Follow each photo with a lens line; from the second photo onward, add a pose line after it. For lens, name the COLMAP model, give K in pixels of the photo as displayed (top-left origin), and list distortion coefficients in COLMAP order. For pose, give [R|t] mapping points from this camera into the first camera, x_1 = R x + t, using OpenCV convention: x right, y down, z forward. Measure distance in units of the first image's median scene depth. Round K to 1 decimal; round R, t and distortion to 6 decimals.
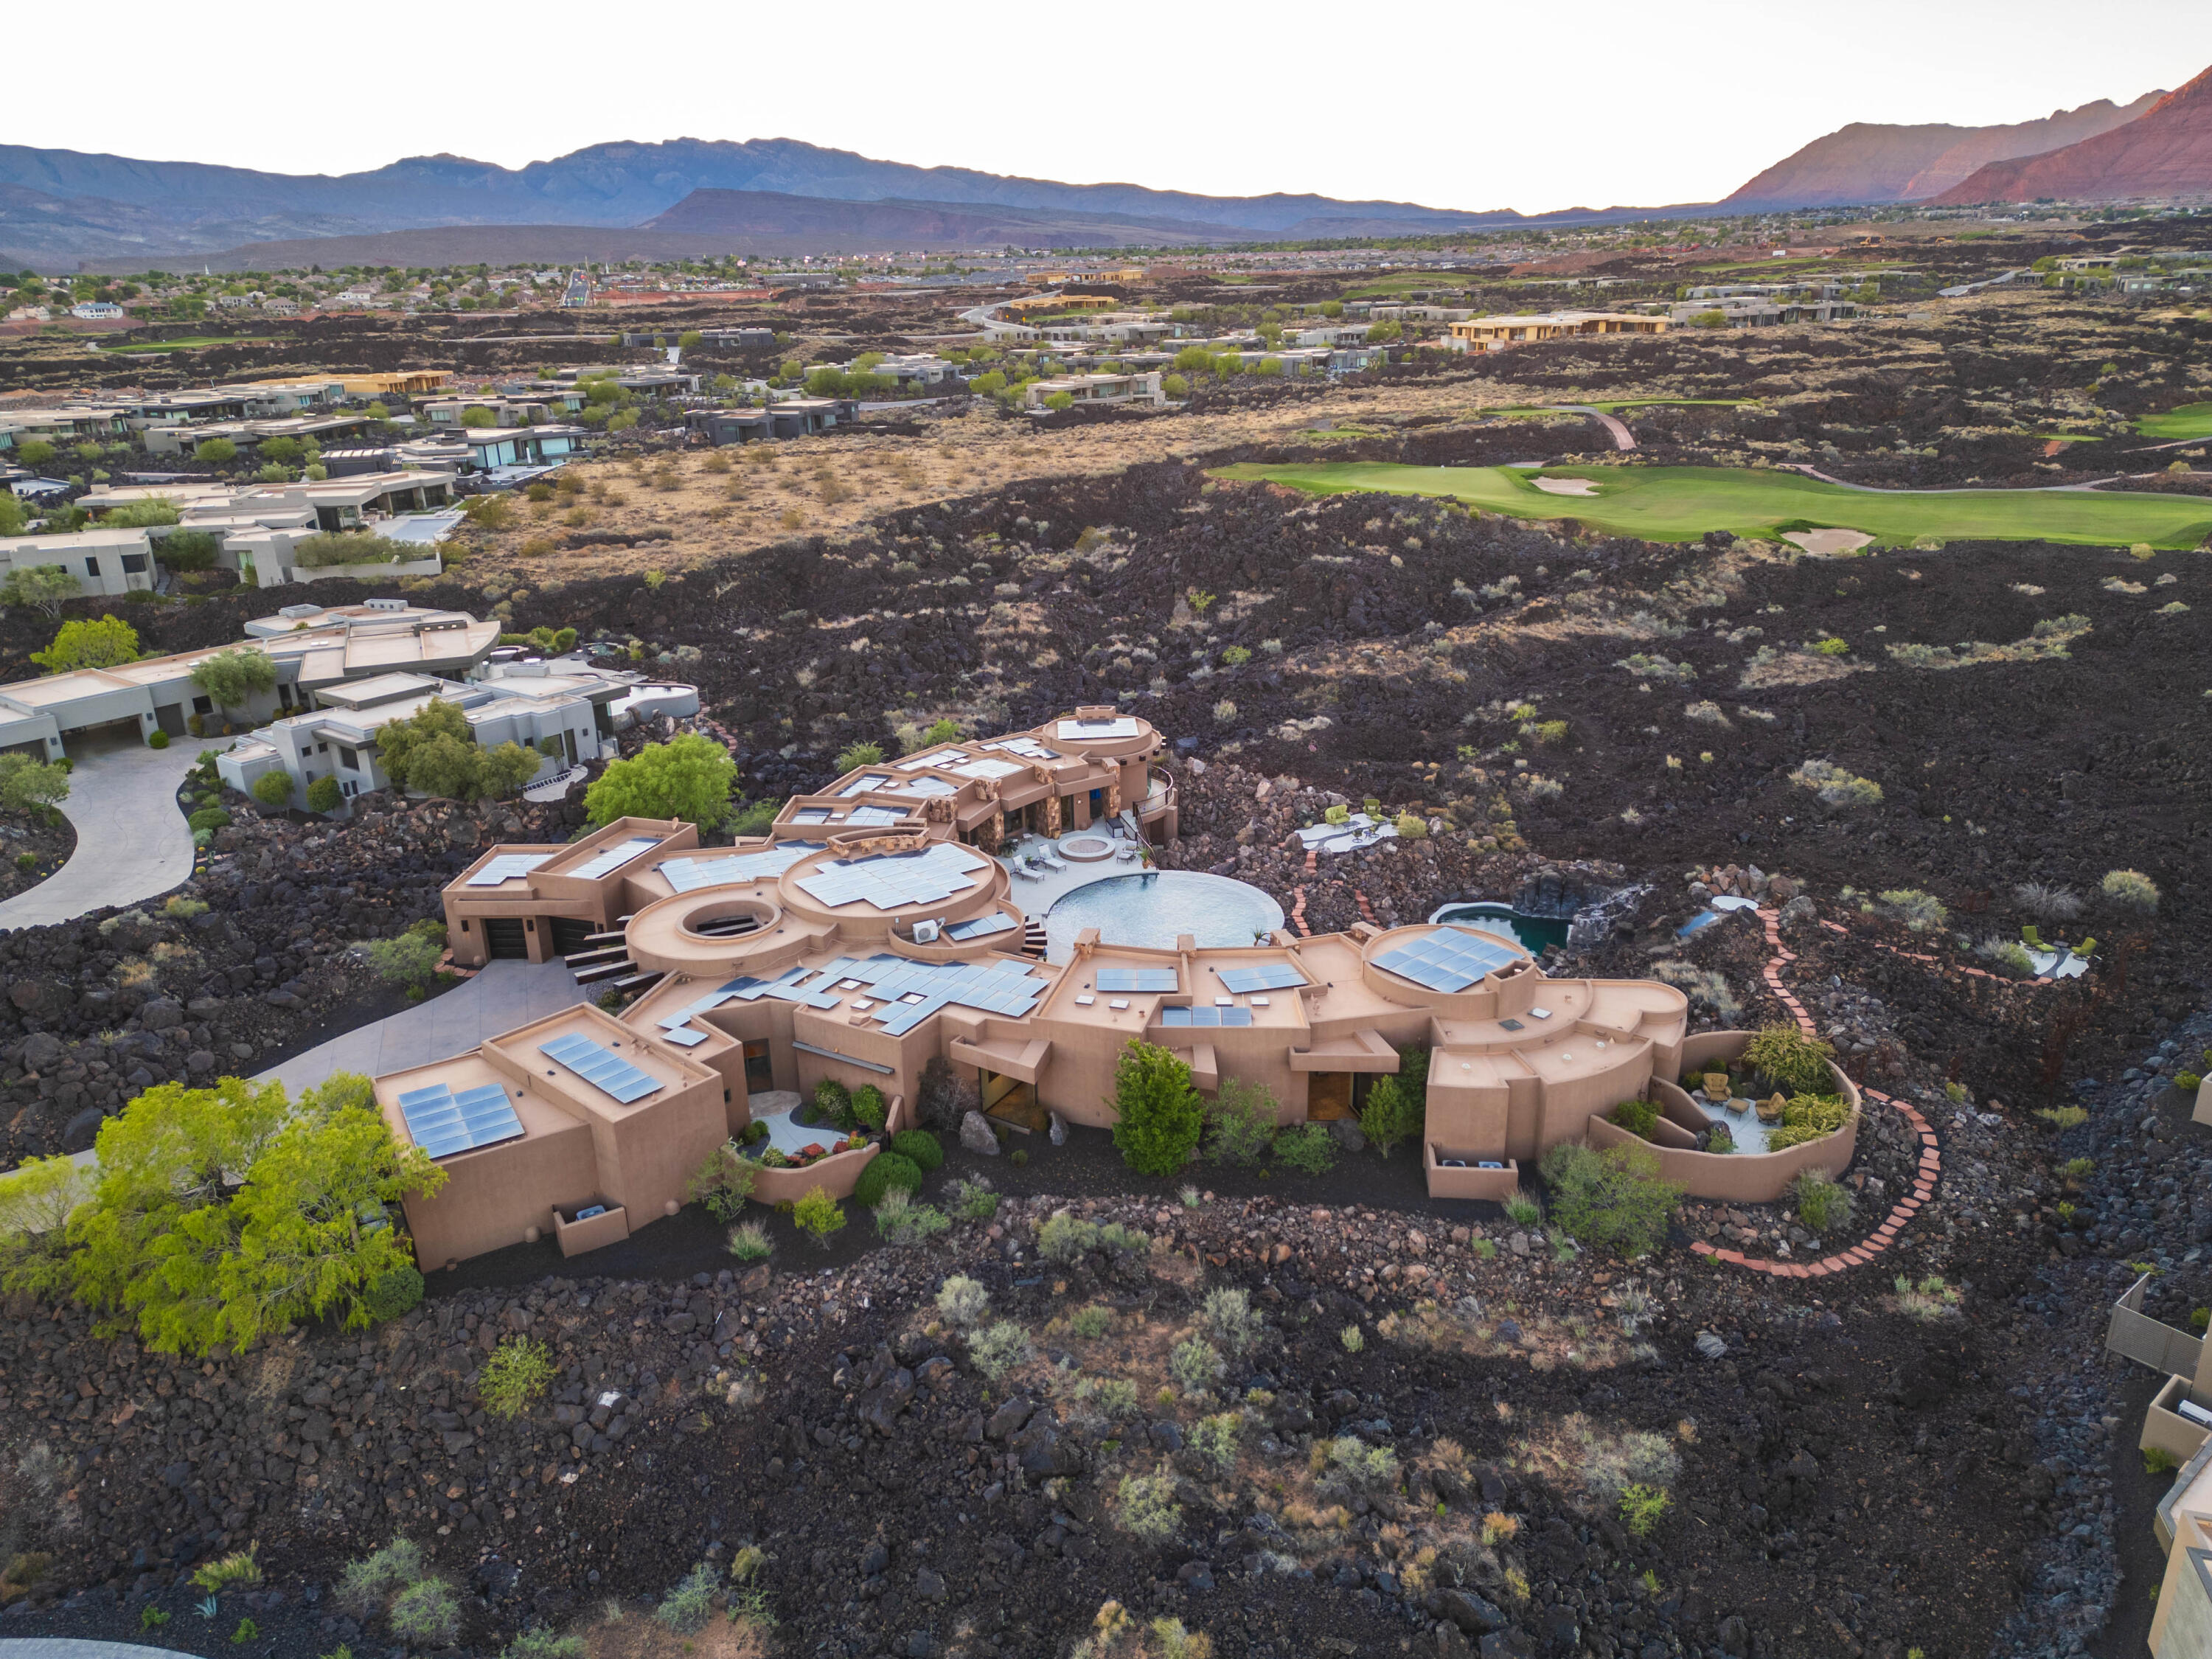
lens RADIAL K [[1543.5, 0, 1112.1], [0, 1543.5, 830.5], [0, 0, 1]] dist [0.083013, -0.077118]
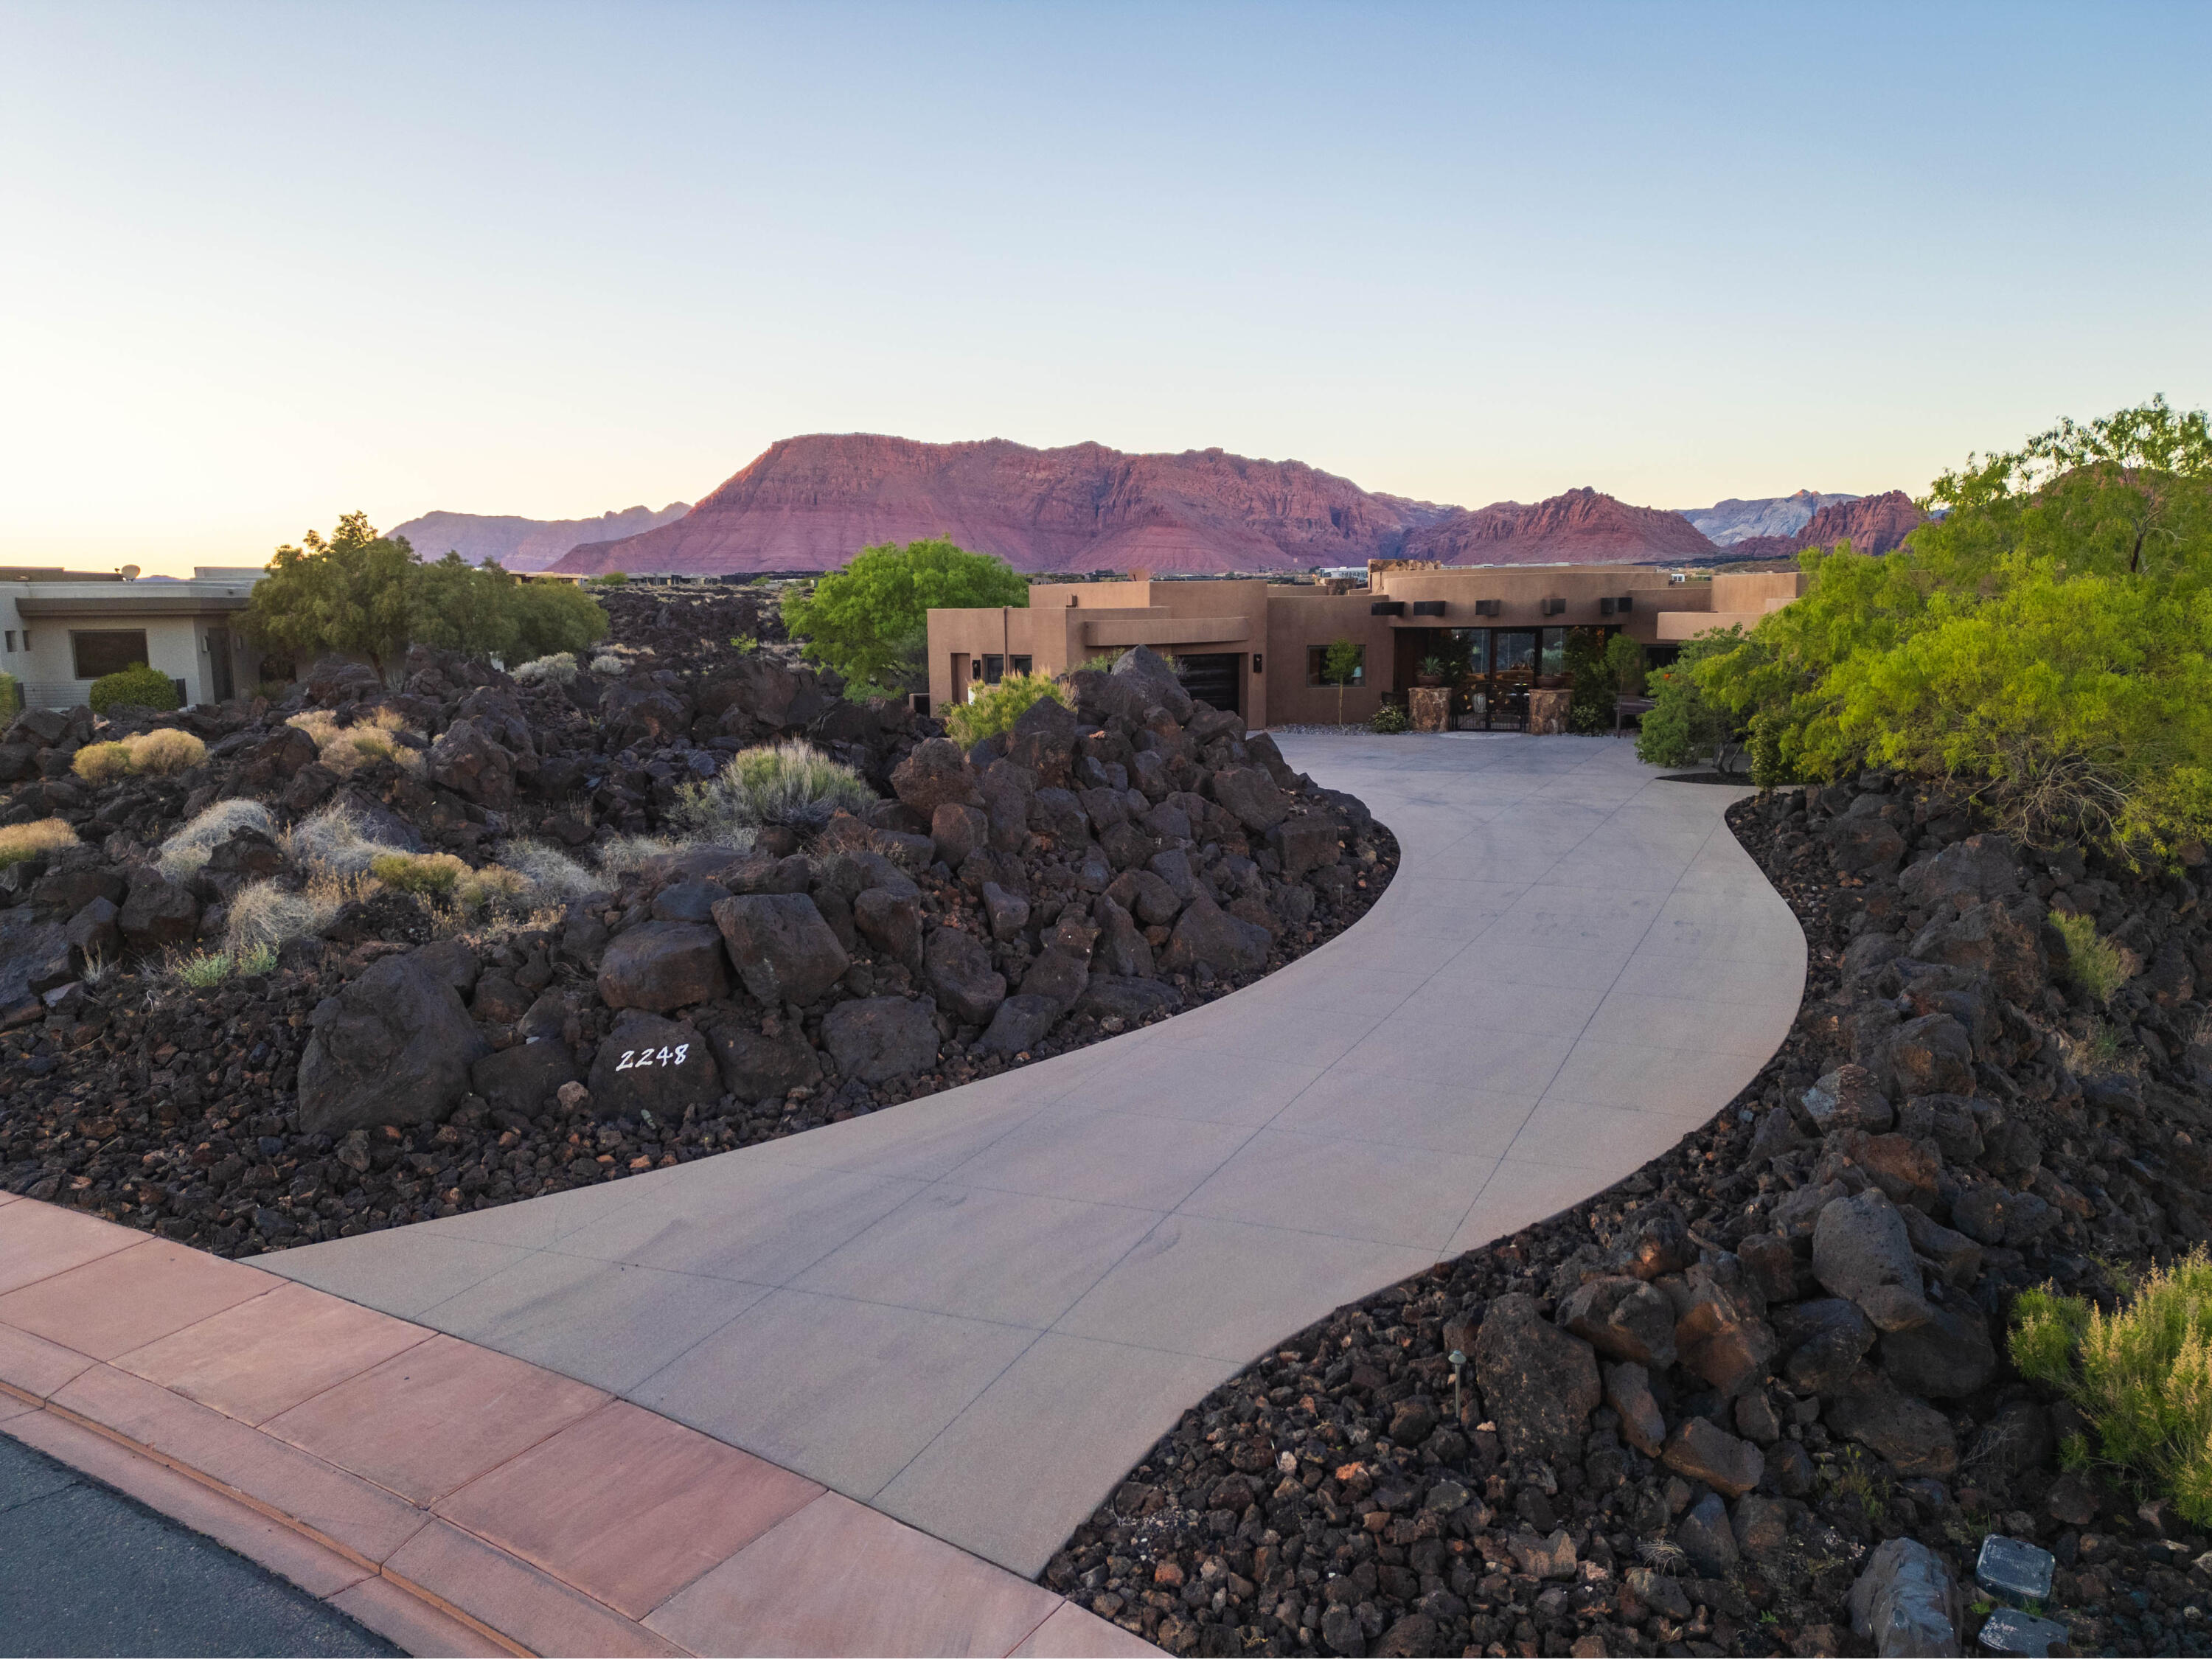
lens RADIAL K [[1543.5, 0, 1108.1], [0, 1543.5, 834.5], [0, 0, 1]] dist [0.083013, -0.077118]
pose [[0.688597, -0.096804, 0.718654, -0.483880], [0.251662, 0.961355, -0.111640, 0.108507], [-0.680074, 0.257733, 0.686348, 0.355532]]
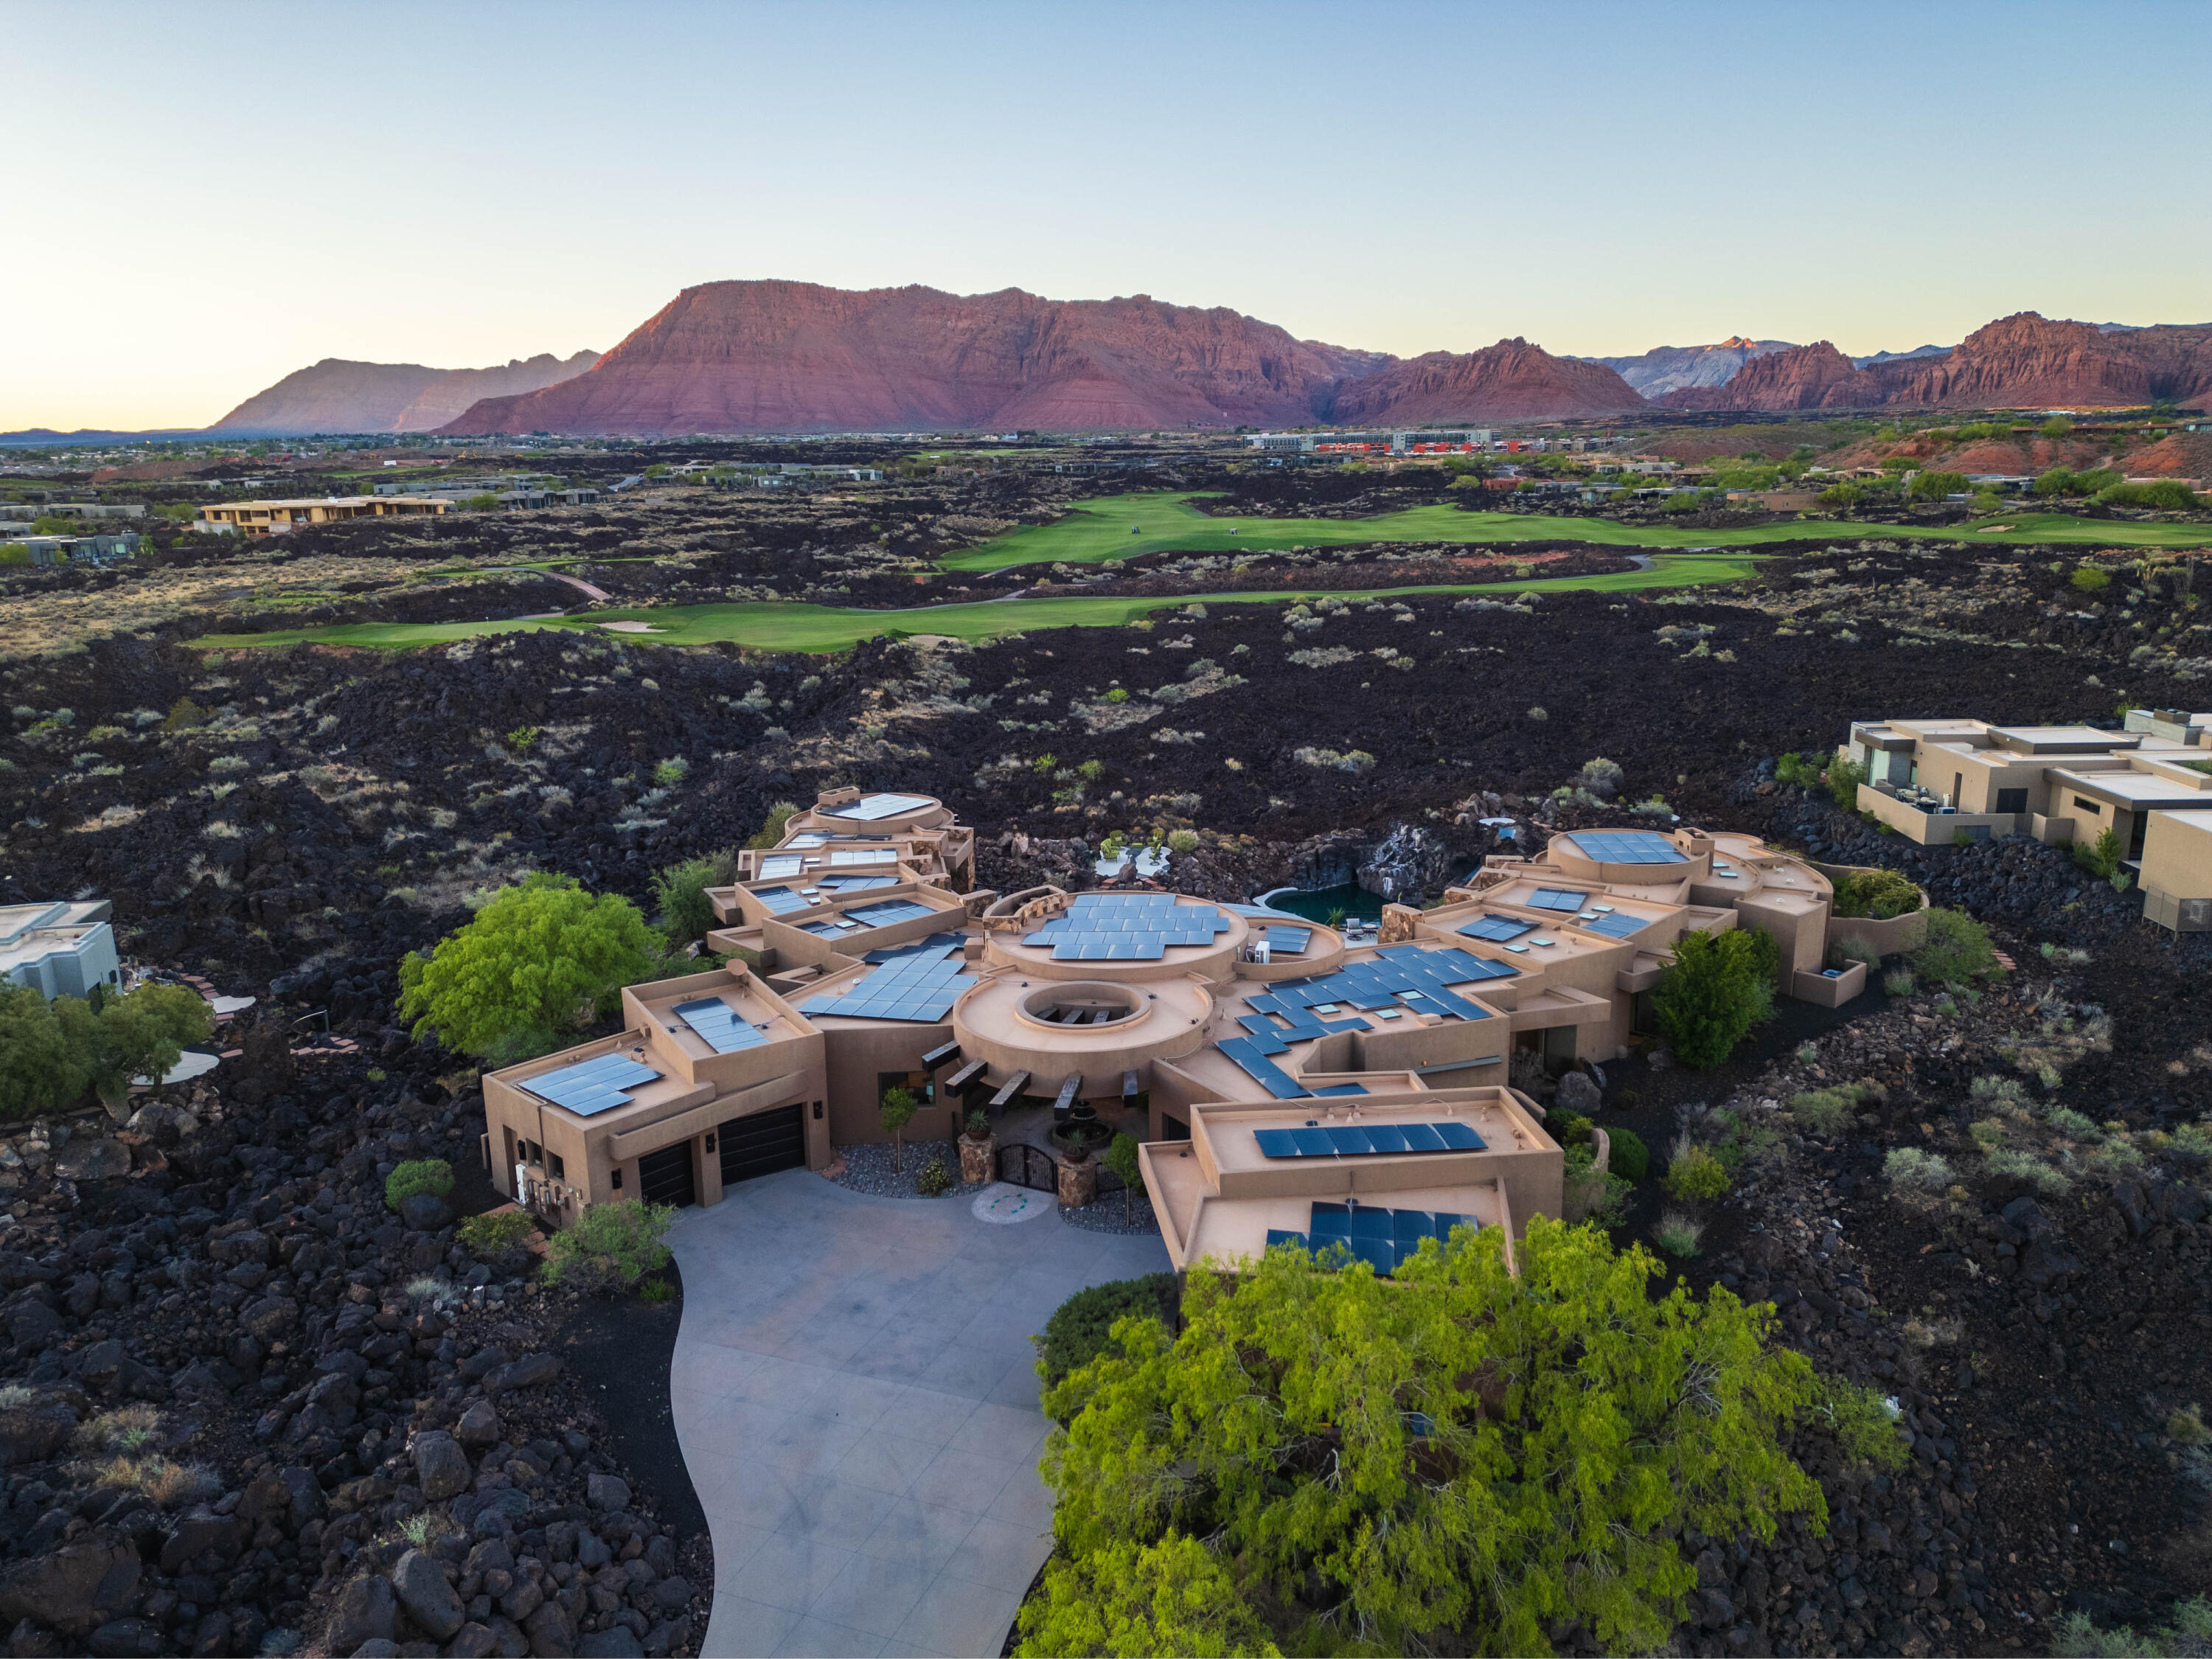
lens RADIAL K [[1543.5, 0, 1107.9], [0, 1543.5, 834.9], [0, 0, 1]] dist [0.083013, -0.077118]
pose [[0.656533, -0.172861, 0.734223, -0.412981], [0.266467, 0.963777, -0.011365, -0.005789], [-0.705663, 0.203108, 0.678813, 0.247890]]
